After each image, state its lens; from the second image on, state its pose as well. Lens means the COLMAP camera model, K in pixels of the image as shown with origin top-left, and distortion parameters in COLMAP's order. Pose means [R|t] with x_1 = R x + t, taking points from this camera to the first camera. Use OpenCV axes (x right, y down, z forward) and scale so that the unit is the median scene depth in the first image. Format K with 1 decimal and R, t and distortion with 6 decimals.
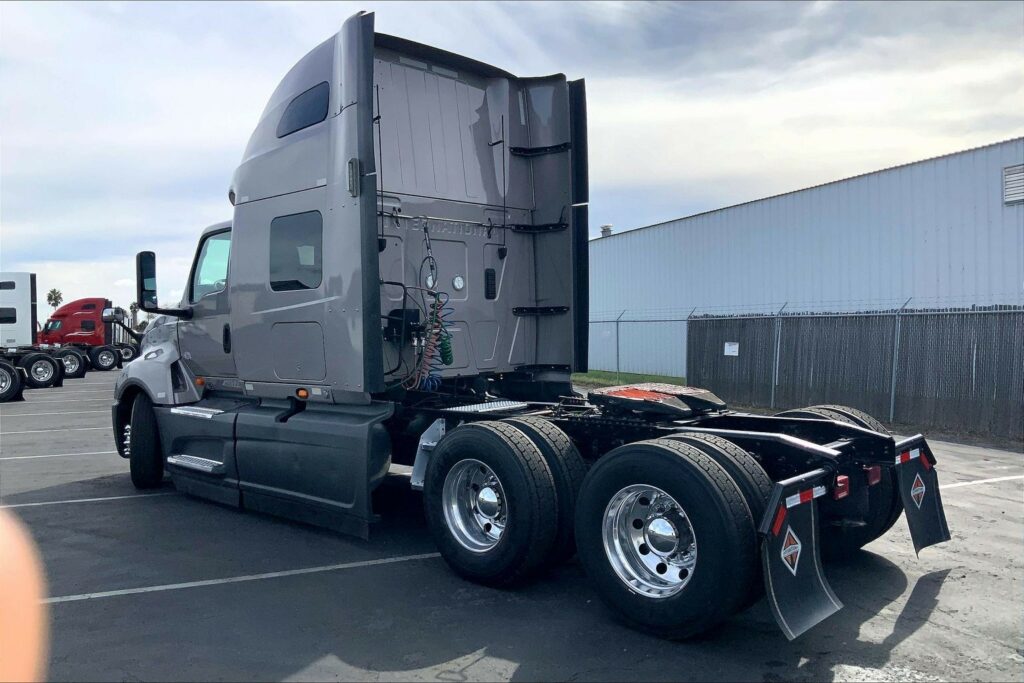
lens RADIAL K [[853.1, 0, 512.0], [0, 853.1, 341.5], [0, 0, 1]] dist [0.002239, -0.001139]
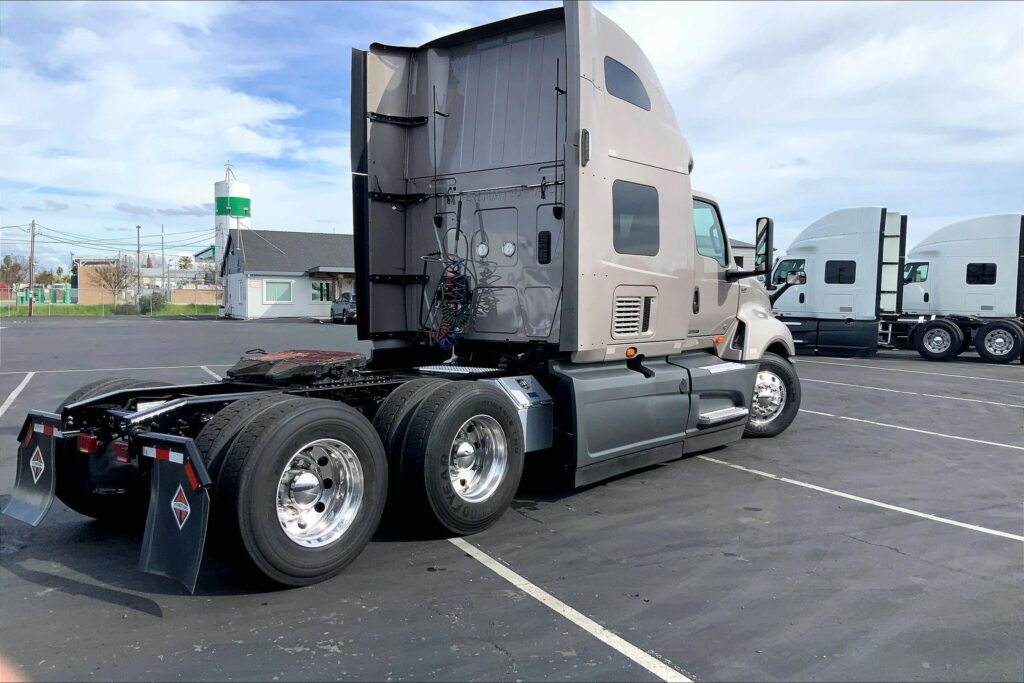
lens RADIAL K [[853.1, 0, 512.0], [0, 853.1, 341.5], [0, 0, 1]] dist [0.002239, -0.001139]
pose [[0.049167, 0.066816, -0.996553, 0.870754], [-0.029798, 0.997414, 0.065403, -0.023322], [0.998346, 0.026479, 0.051030, 0.874708]]
